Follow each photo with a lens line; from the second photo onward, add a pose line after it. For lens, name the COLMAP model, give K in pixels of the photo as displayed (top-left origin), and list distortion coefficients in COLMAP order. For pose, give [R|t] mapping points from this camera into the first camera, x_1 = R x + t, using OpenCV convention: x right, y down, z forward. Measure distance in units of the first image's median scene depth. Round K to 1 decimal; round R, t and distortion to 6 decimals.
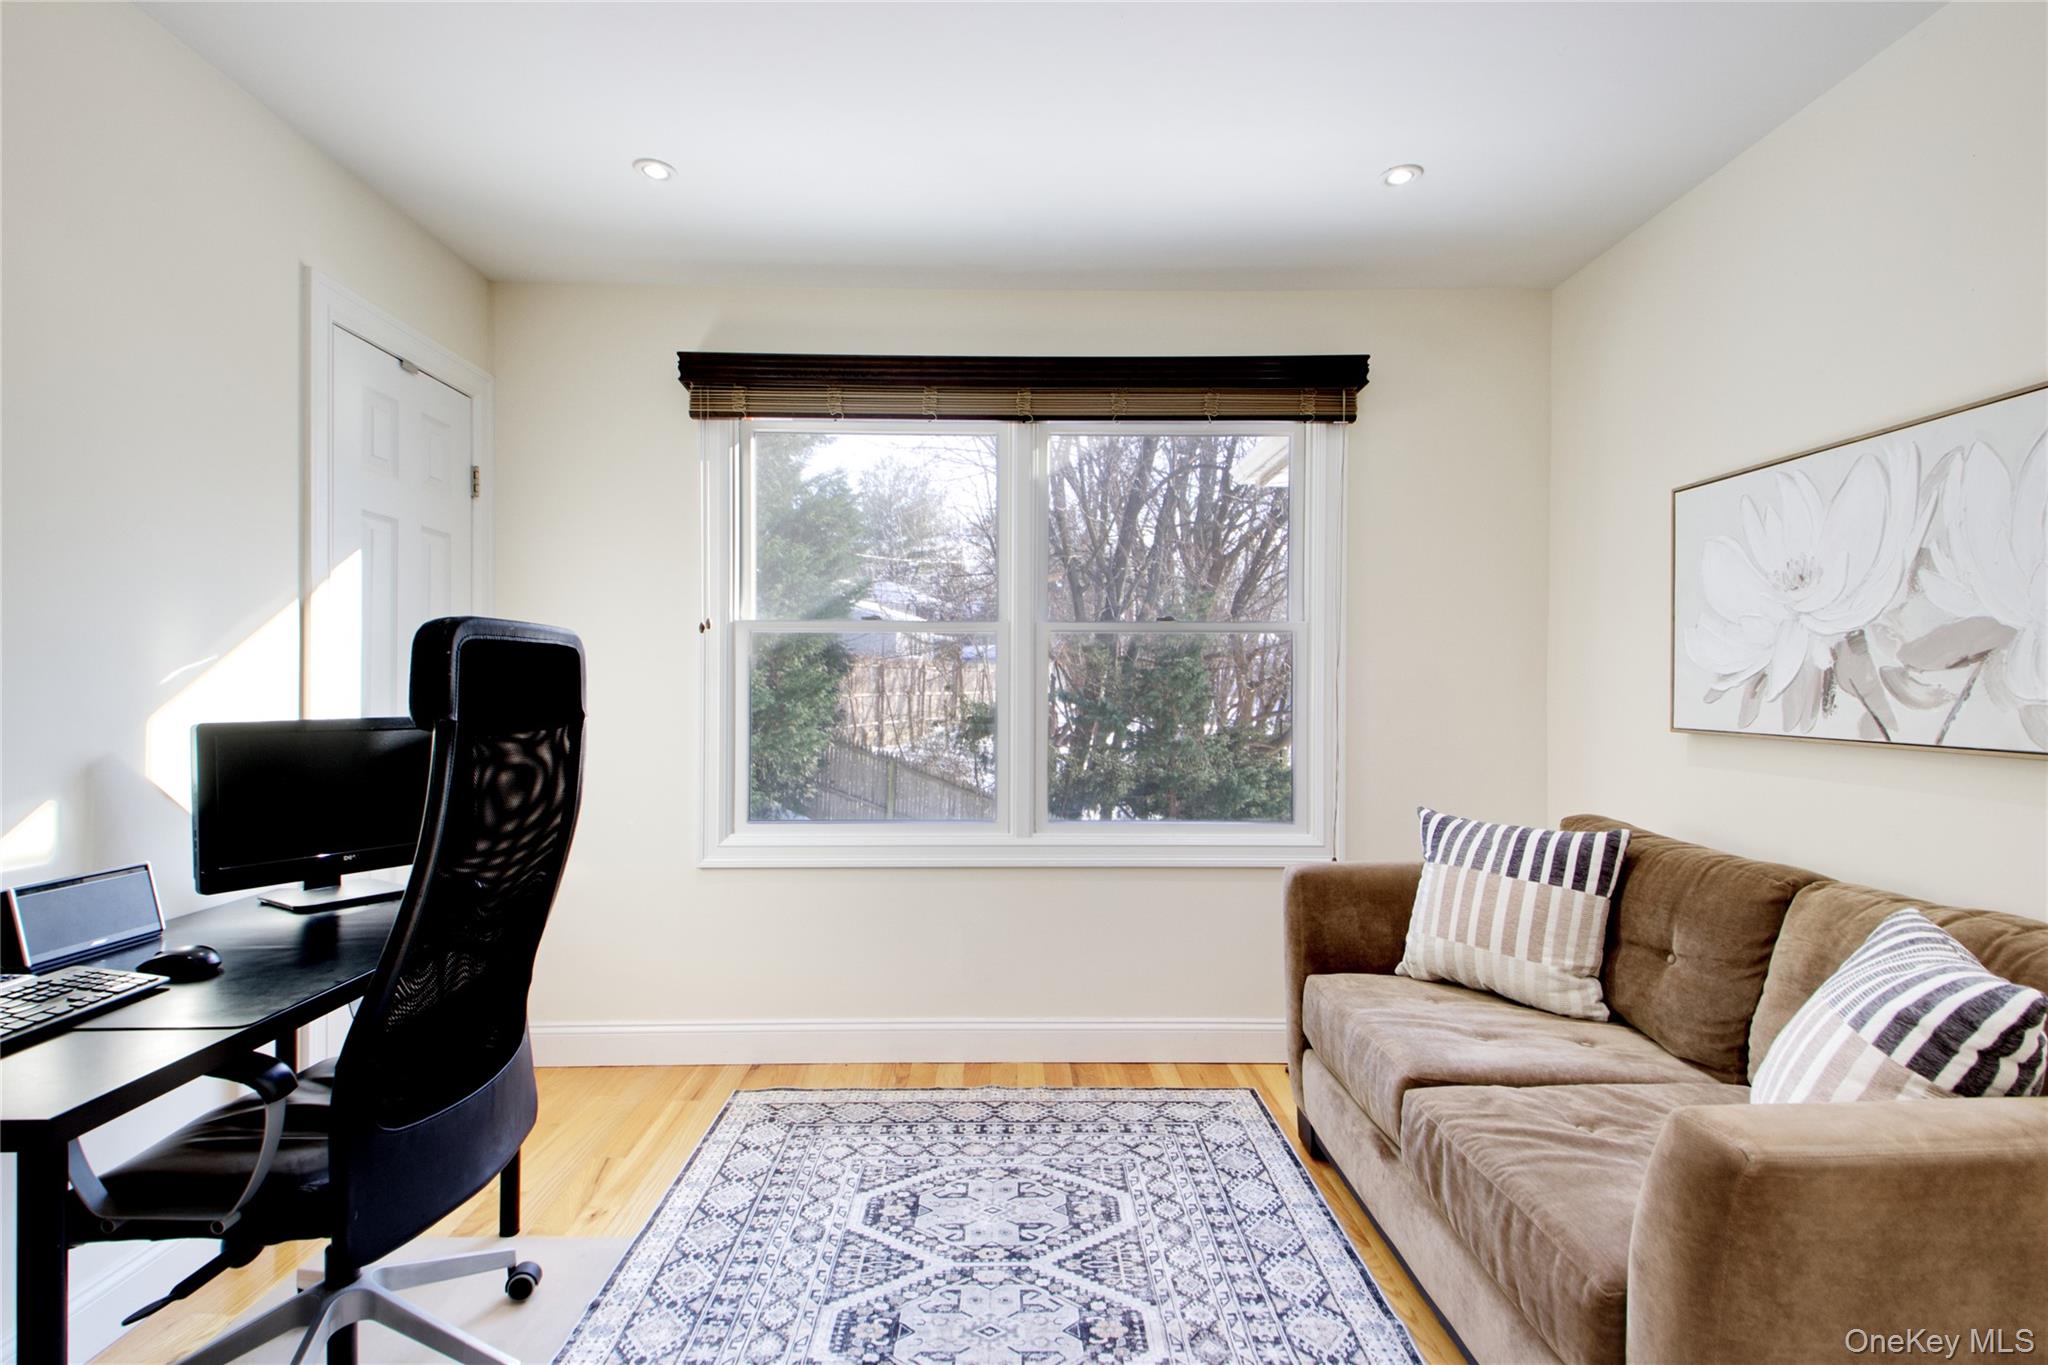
lens RADIAL K [[976.9, 0, 1027.3], [0, 976.9, 679.7], [0, 0, 1]] dist [-0.001037, -0.000758]
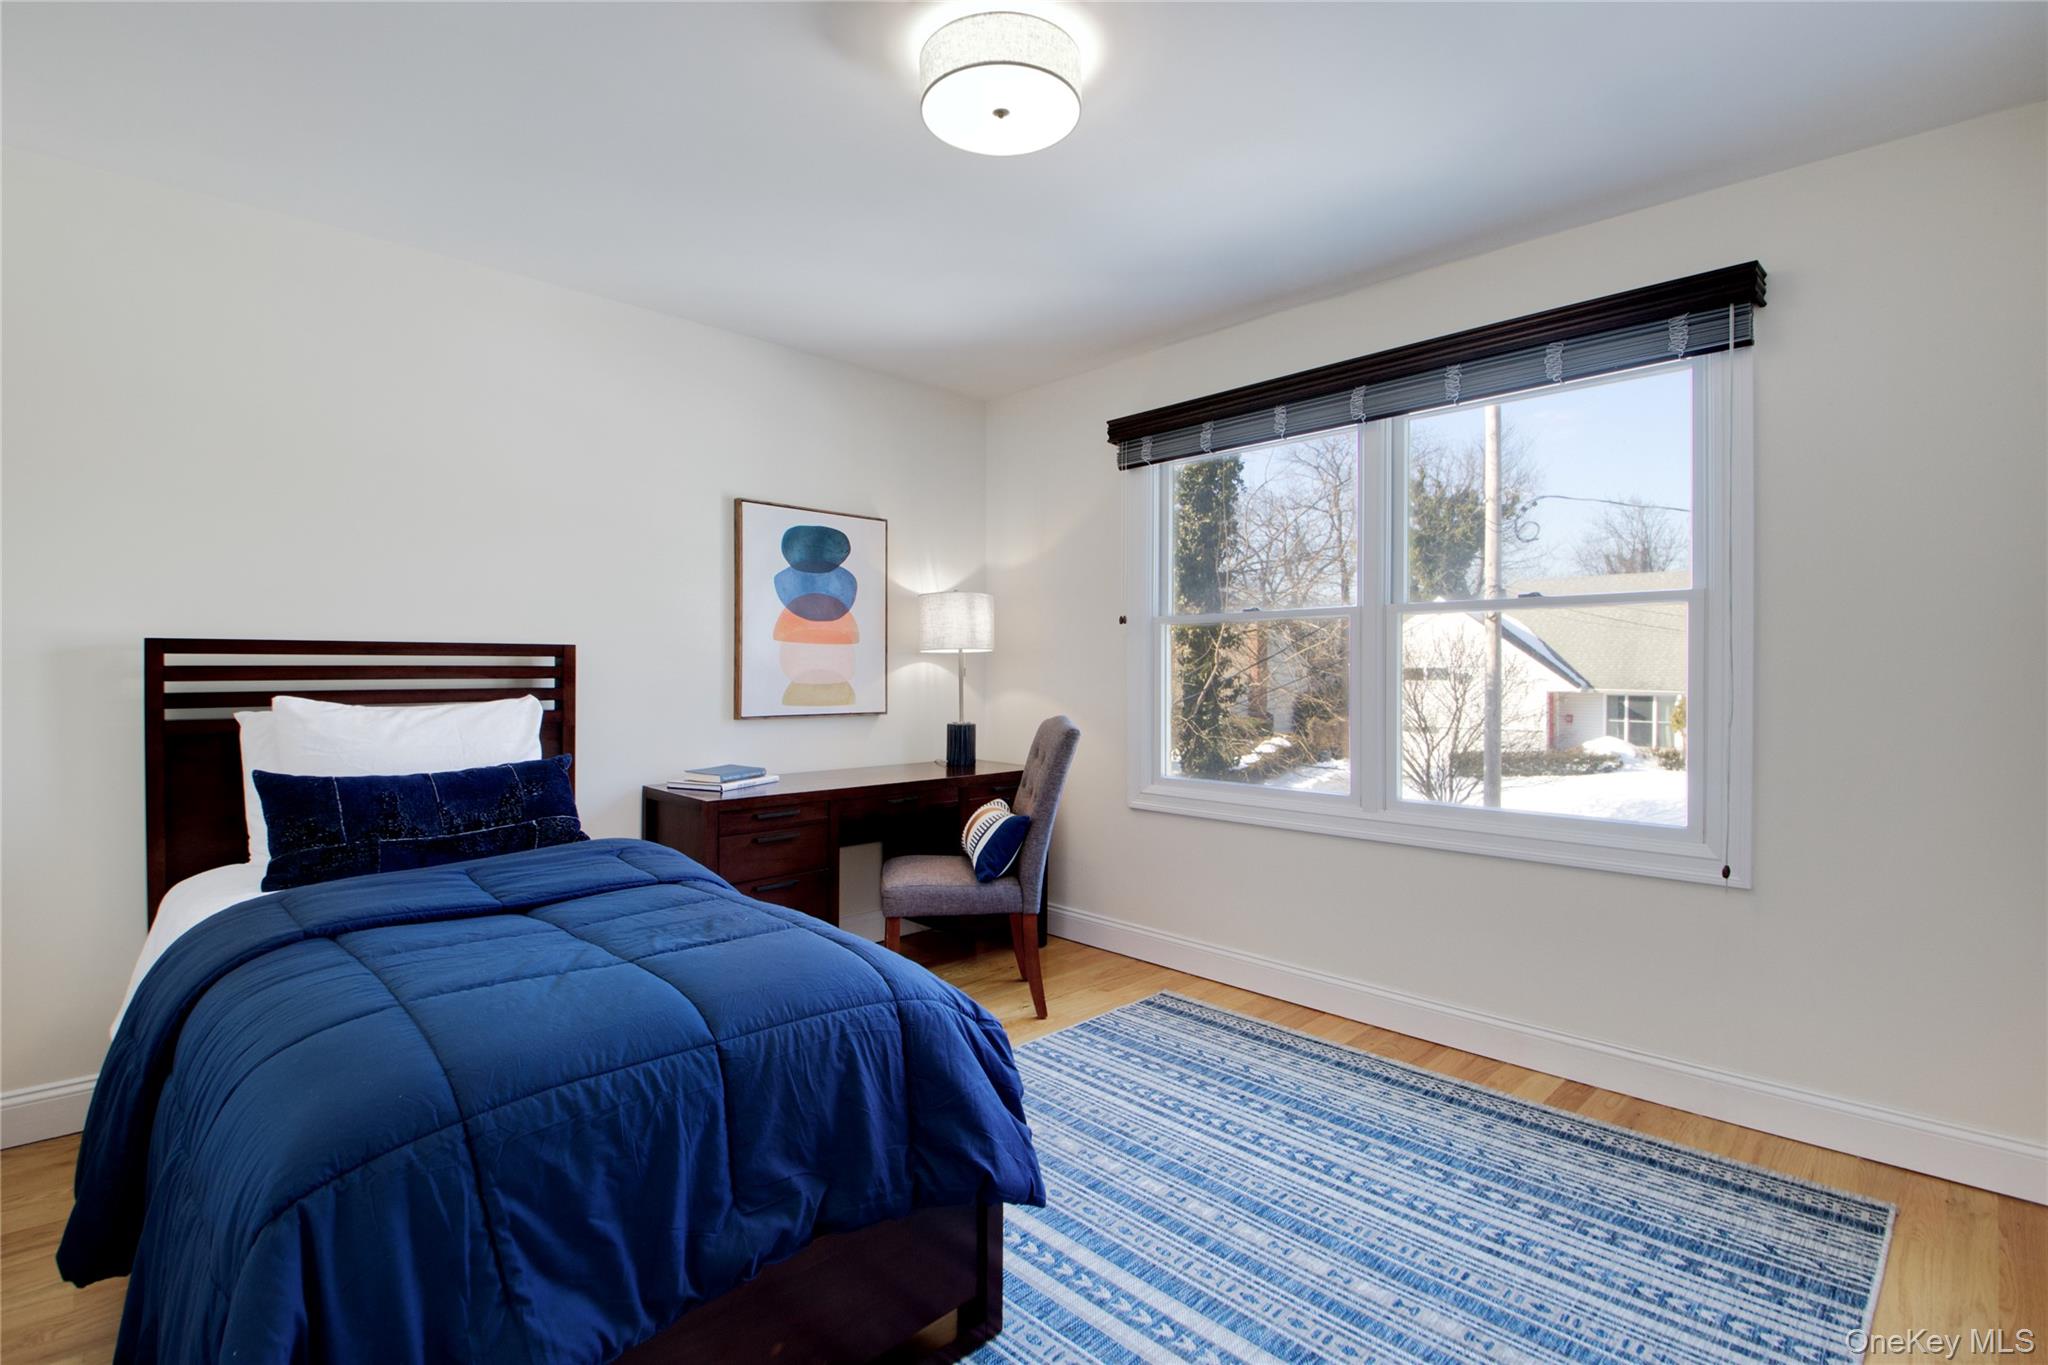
lens RADIAL K [[976.9, 0, 1040.4], [0, 976.9, 677.6], [0, 0, 1]] dist [-0.001037, -0.000758]
pose [[0.682122, 0.010262, -0.731166, 0.539840], [-0.002830, 0.999931, 0.011393, 0.003021], [0.731233, -0.005702, 0.682104, 0.012178]]
